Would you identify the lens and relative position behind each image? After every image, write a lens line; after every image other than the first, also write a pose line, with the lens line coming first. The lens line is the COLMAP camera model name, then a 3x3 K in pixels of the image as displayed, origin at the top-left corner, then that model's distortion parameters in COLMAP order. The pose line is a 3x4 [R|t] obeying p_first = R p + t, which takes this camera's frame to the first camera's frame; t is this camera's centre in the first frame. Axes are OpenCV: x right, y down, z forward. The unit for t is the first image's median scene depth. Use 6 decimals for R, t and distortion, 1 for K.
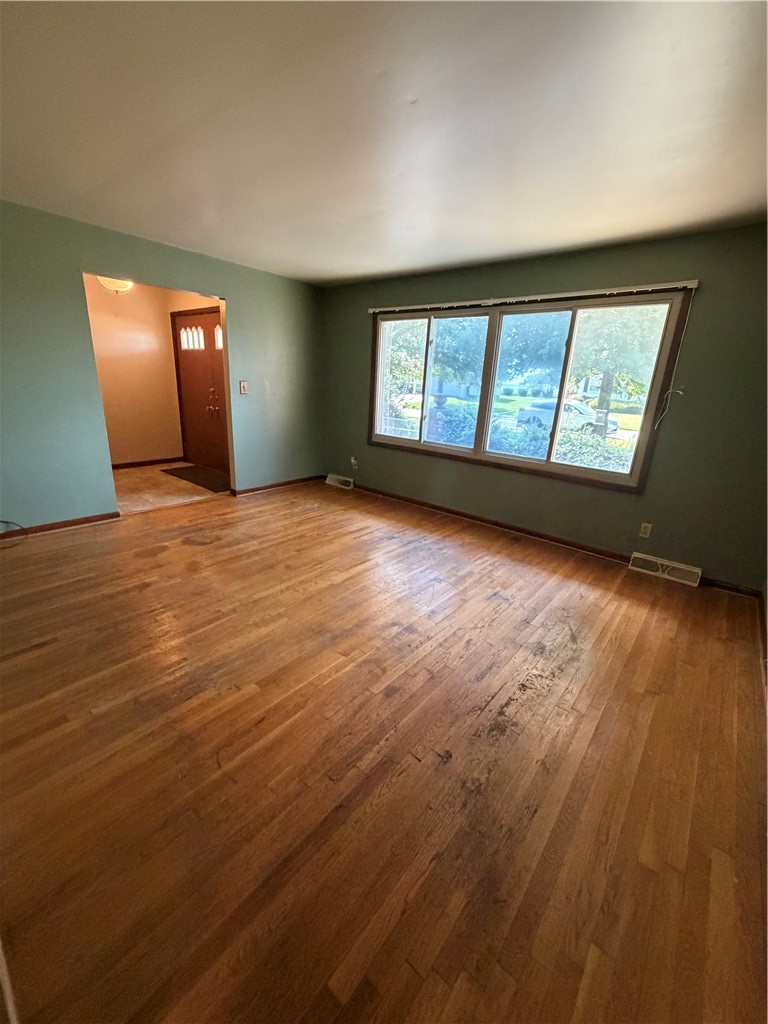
lens RADIAL K [[409.8, 0, 385.1], [0, 409.8, 508.6], [0, 0, 1]] dist [-0.000559, 0.000205]
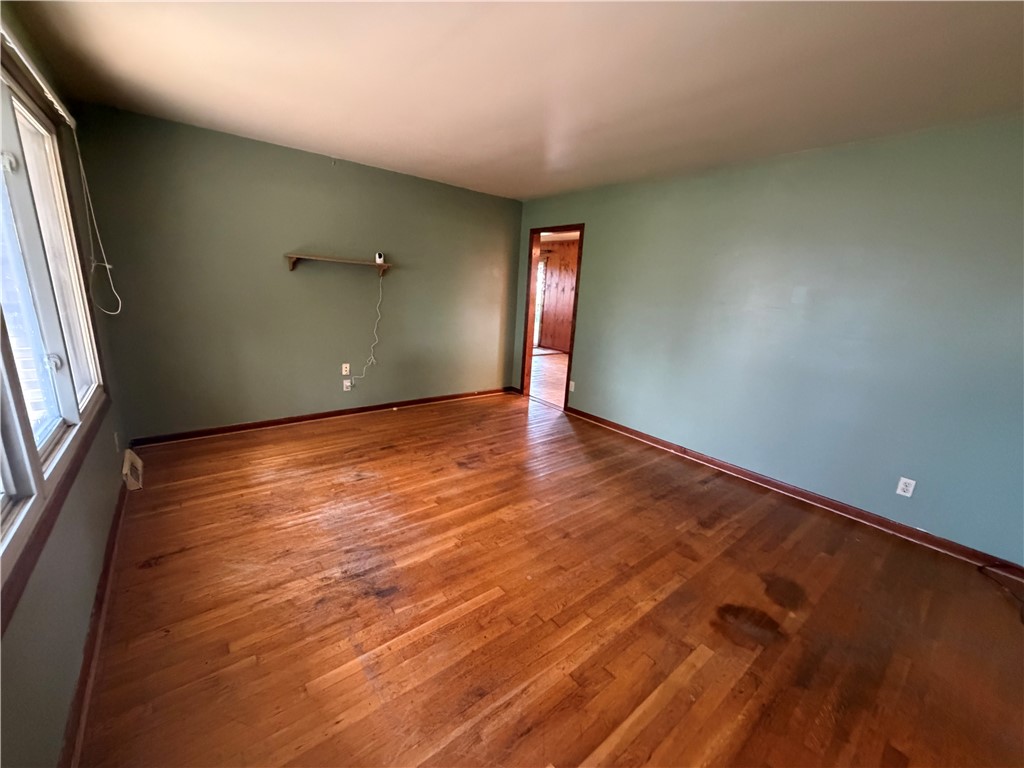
lens RADIAL K [[409.8, 0, 507.4], [0, 409.8, 384.8], [0, 0, 1]] dist [-0.000559, 0.000205]
pose [[-0.975049, -0.143684, 0.169219, -0.204531], [-0.036886, 0.856544, 0.514754, -0.470672], [-0.218905, 0.495669, -0.840472, 1.434034]]
